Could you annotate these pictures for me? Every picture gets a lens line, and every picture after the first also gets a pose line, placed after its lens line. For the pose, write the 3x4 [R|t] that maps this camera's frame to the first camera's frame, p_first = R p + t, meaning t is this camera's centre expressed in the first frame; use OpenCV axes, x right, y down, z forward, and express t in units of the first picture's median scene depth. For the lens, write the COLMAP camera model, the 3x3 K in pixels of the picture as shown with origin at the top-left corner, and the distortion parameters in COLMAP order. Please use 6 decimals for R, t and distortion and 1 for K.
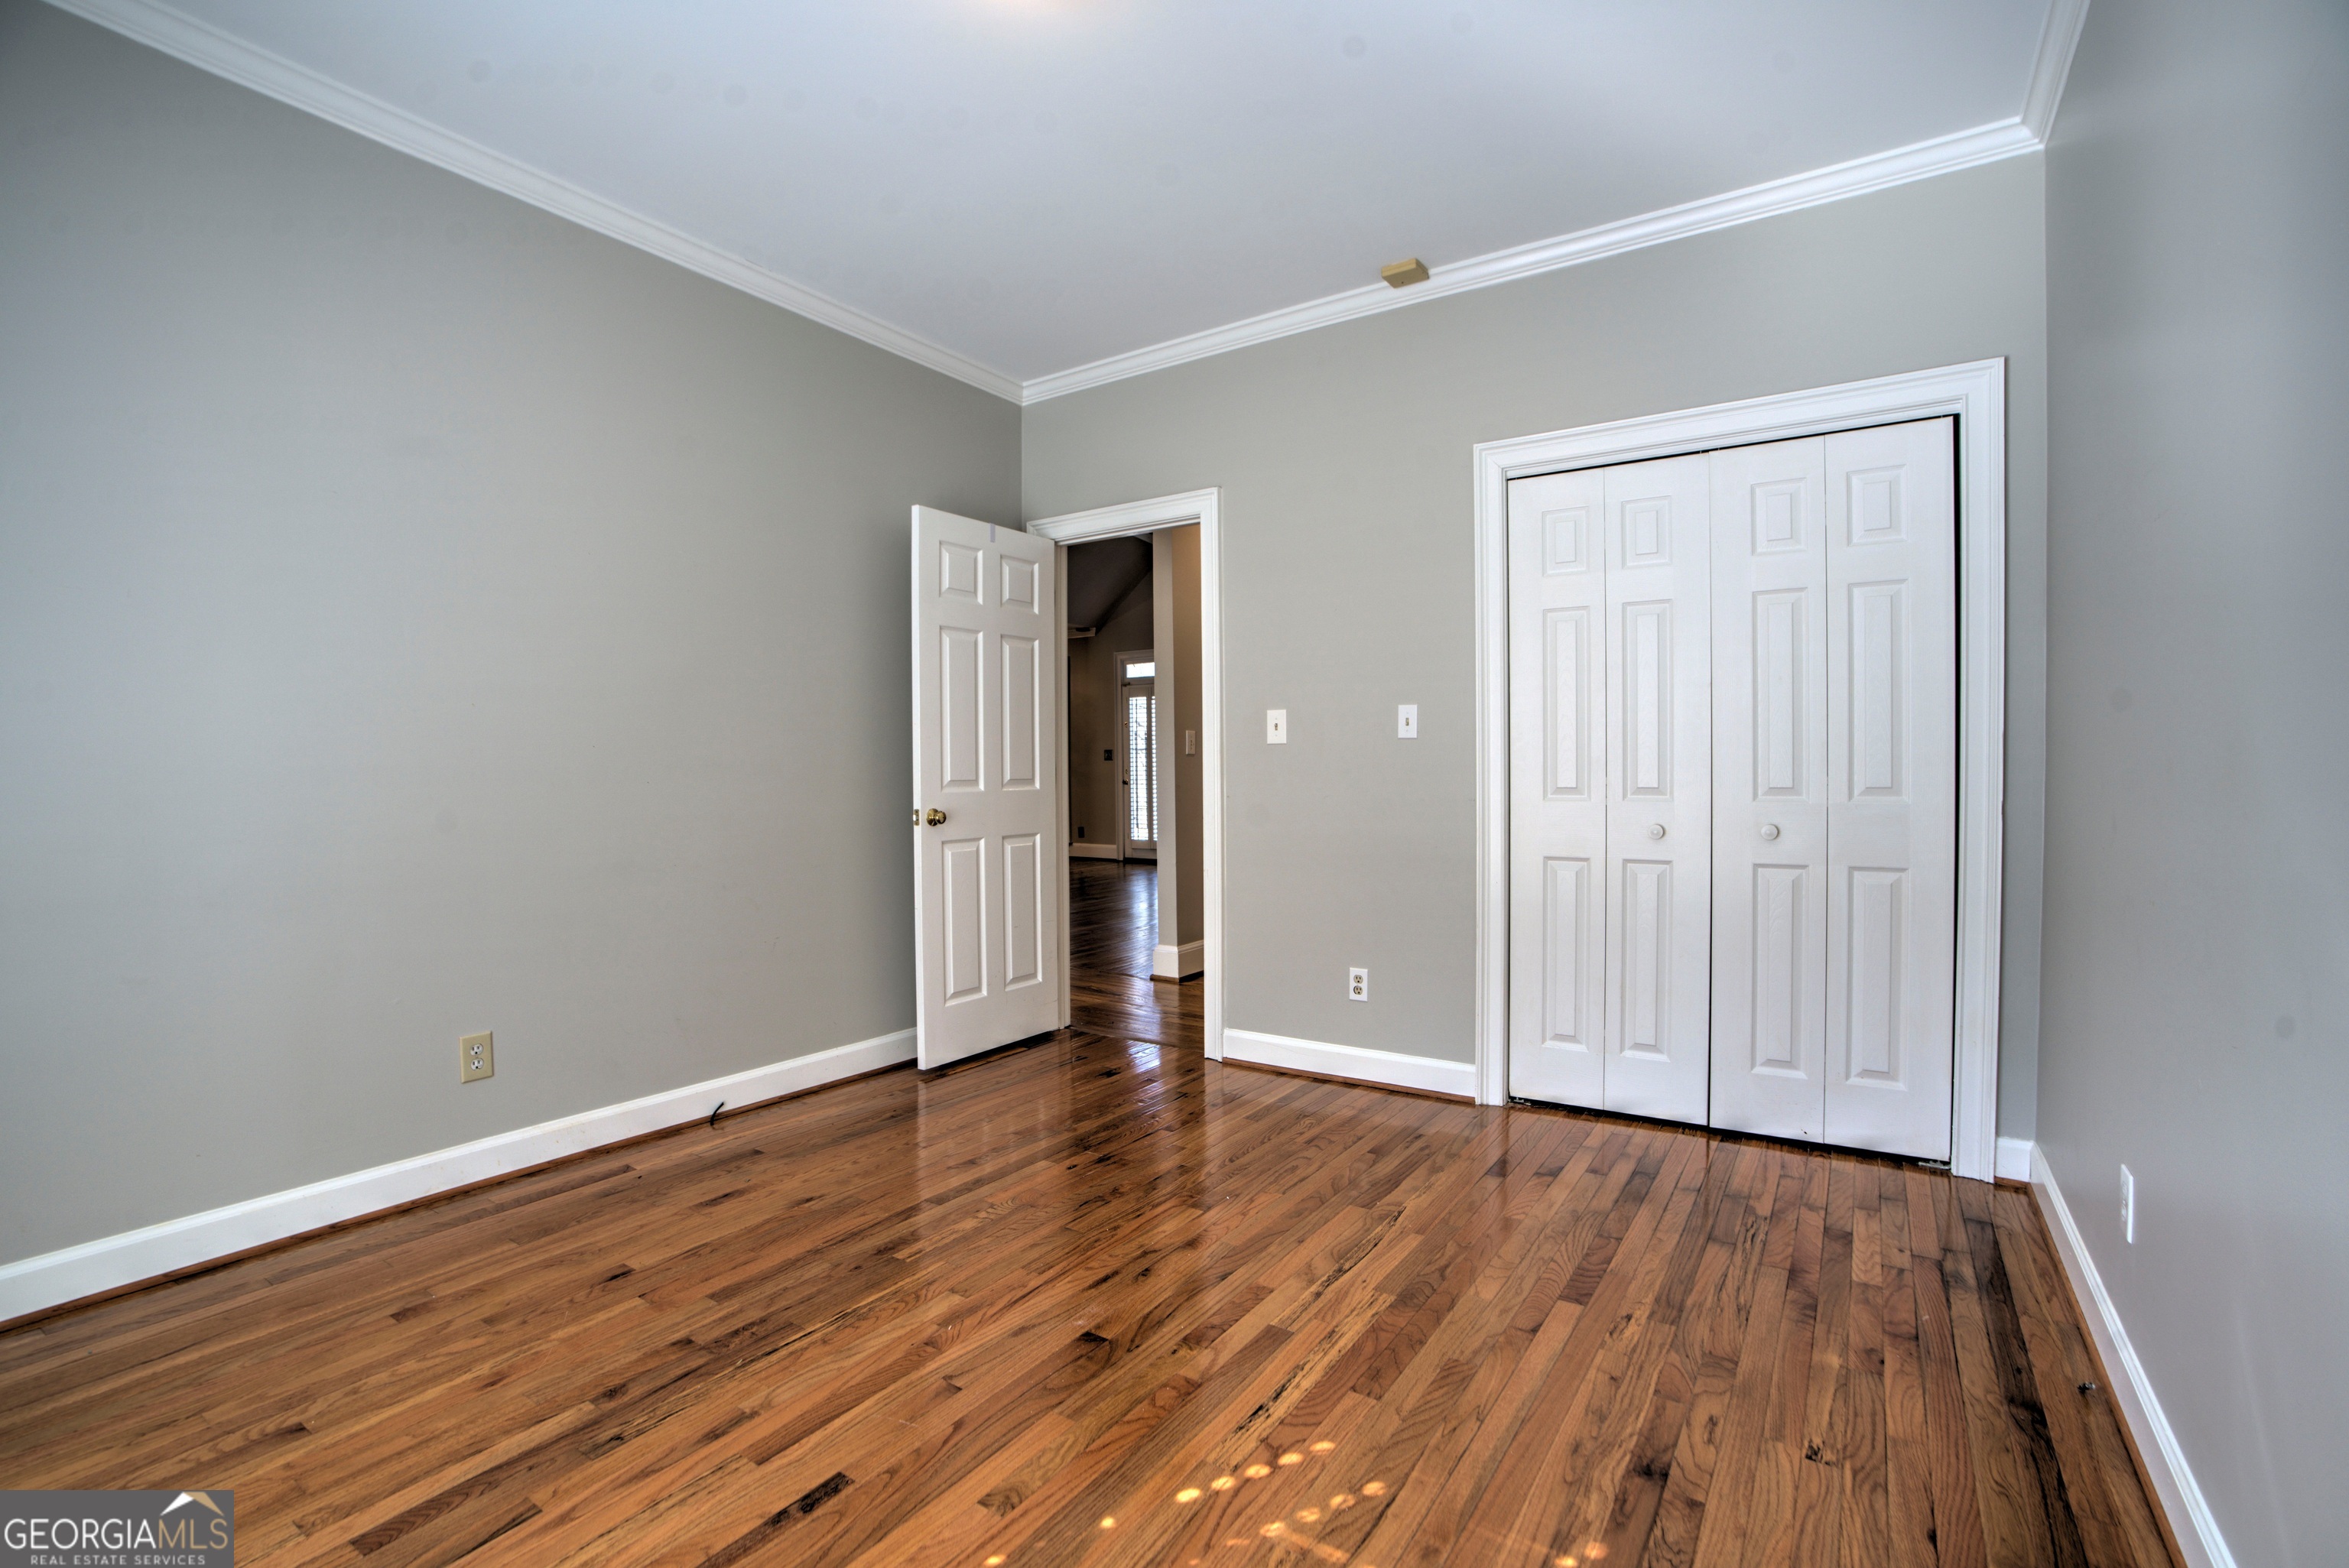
lens RADIAL K [[1055.7, 0, 1176.6], [0, 1055.7, 790.3], [0, 0, 1]] dist [-0.064555, 0.023159]
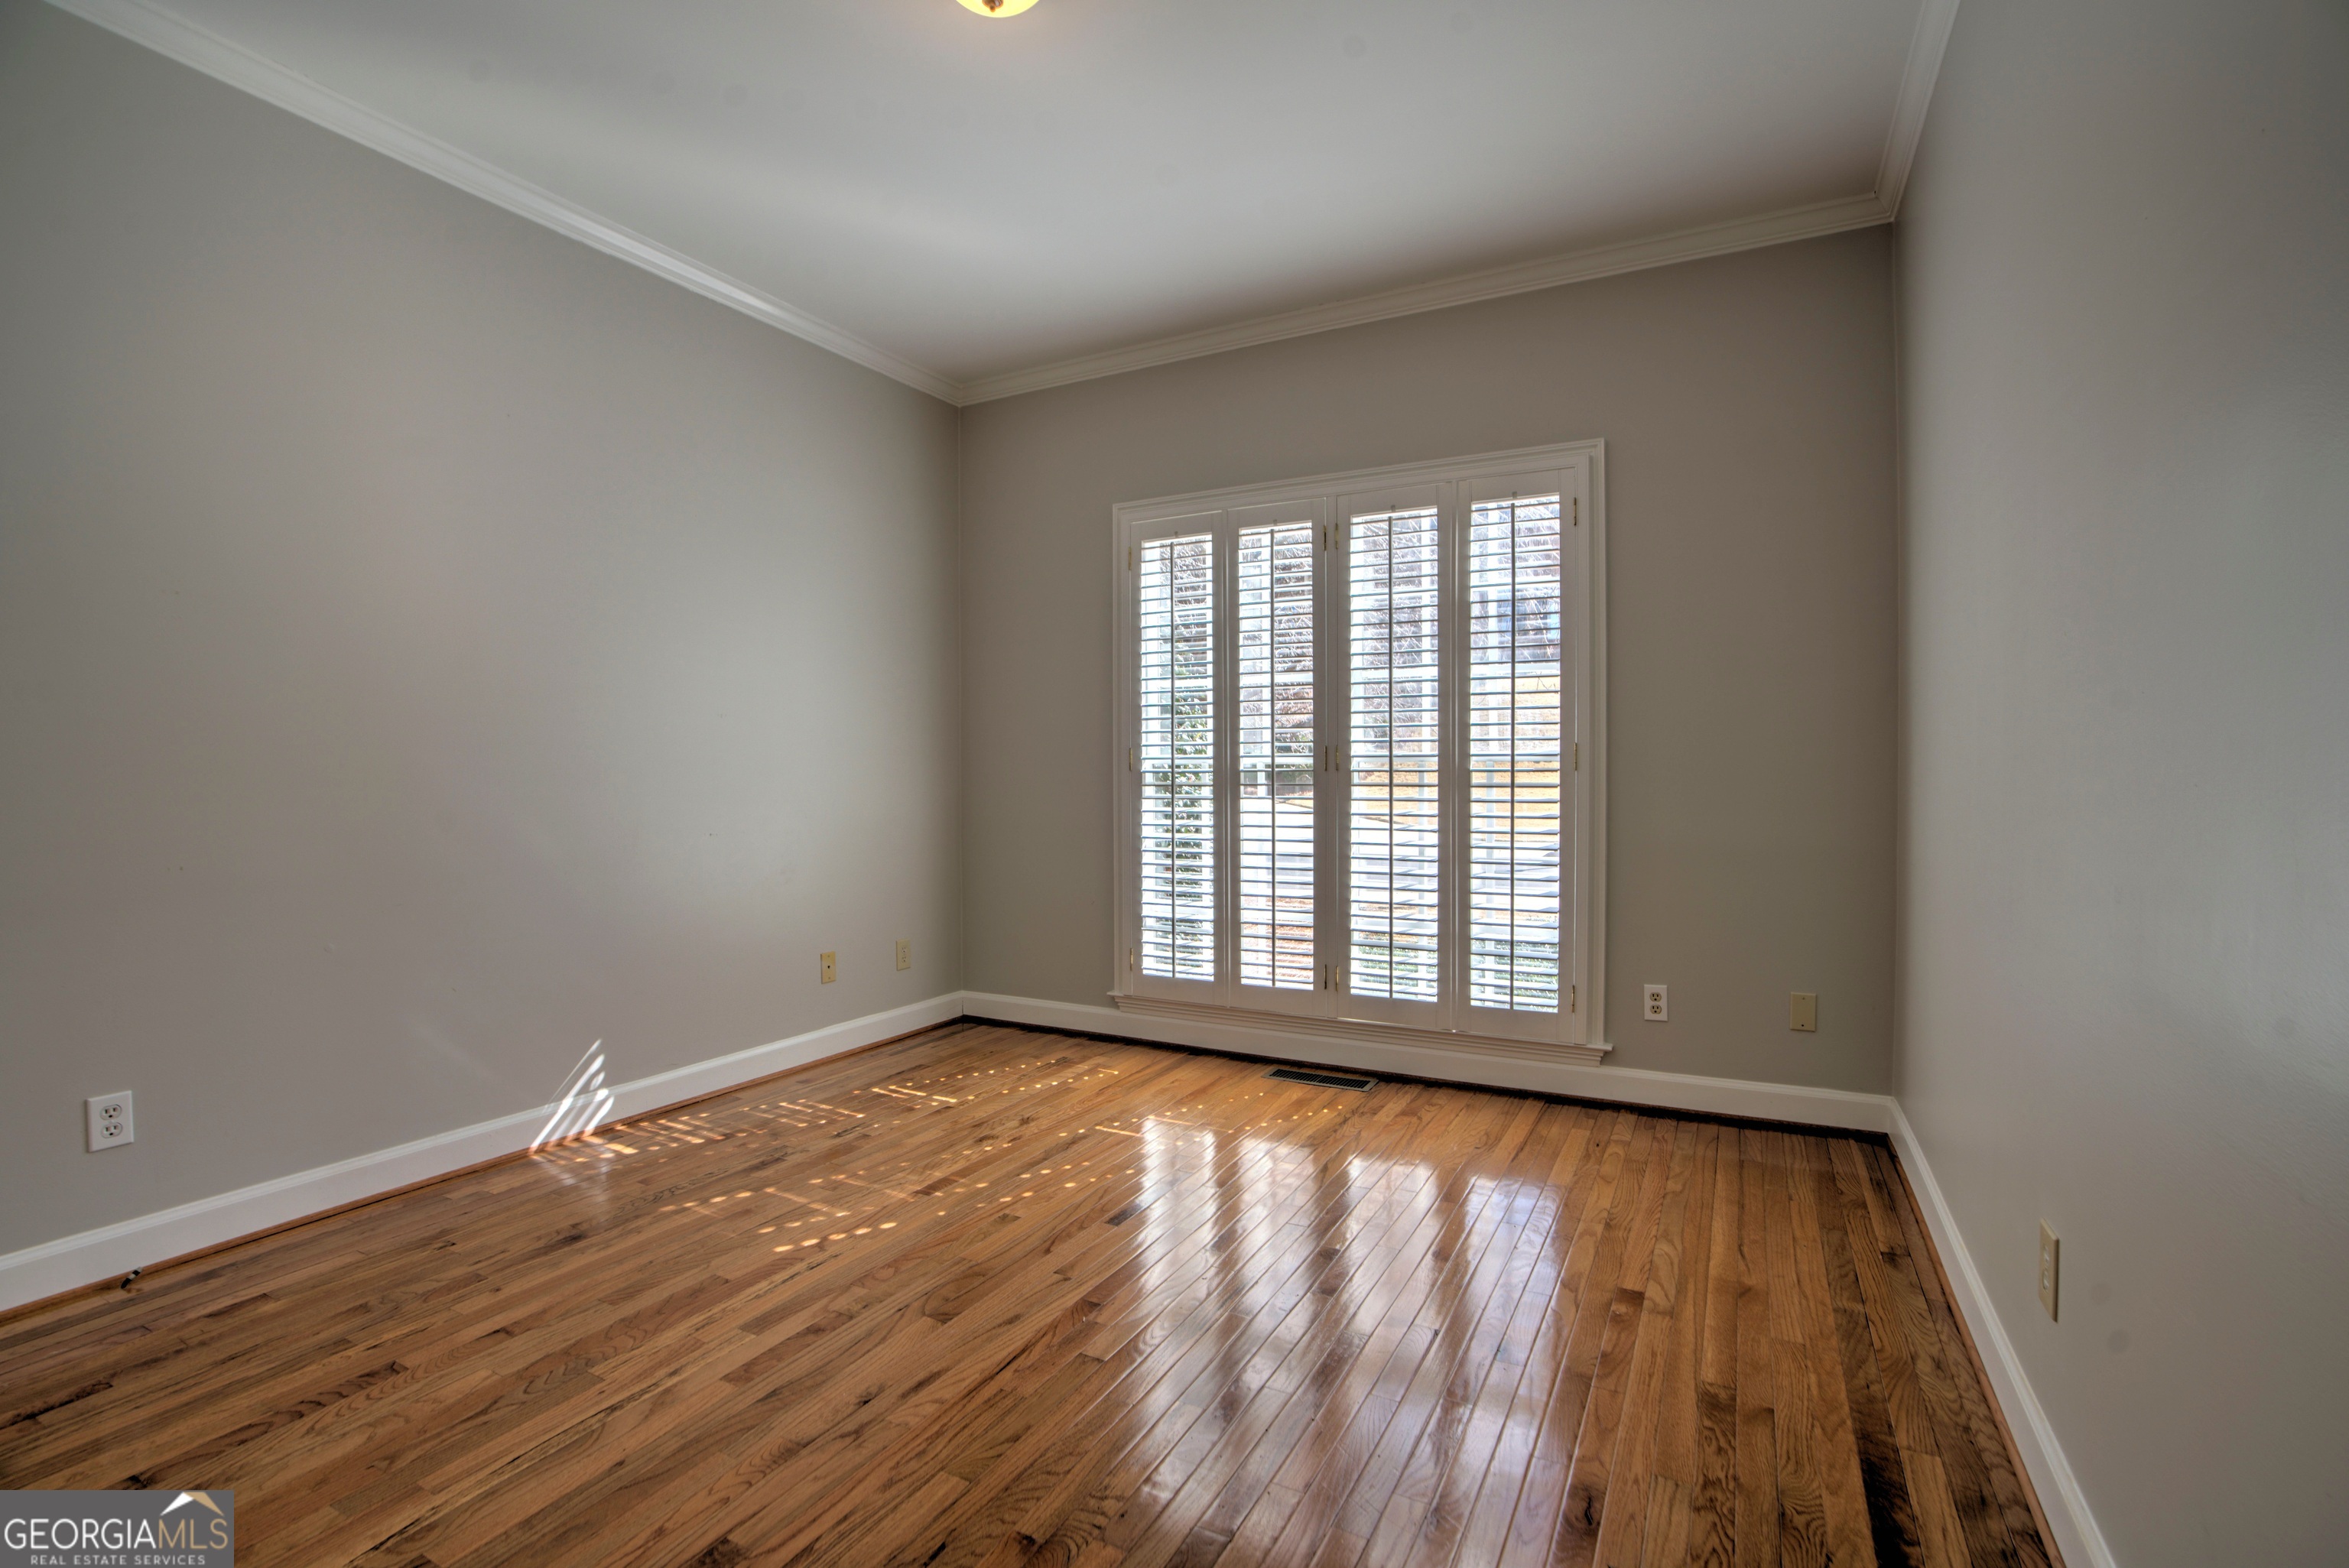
lens RADIAL K [[1055.7, 0, 1176.6], [0, 1055.7, 790.3], [0, 0, 1]] dist [-0.064555, 0.023159]
pose [[-0.995304, 0.013127, -0.095909, -0.203803], [0.009590, 0.999260, 0.037255, -0.029161], [0.096327, 0.036160, -0.994693, 1.861942]]
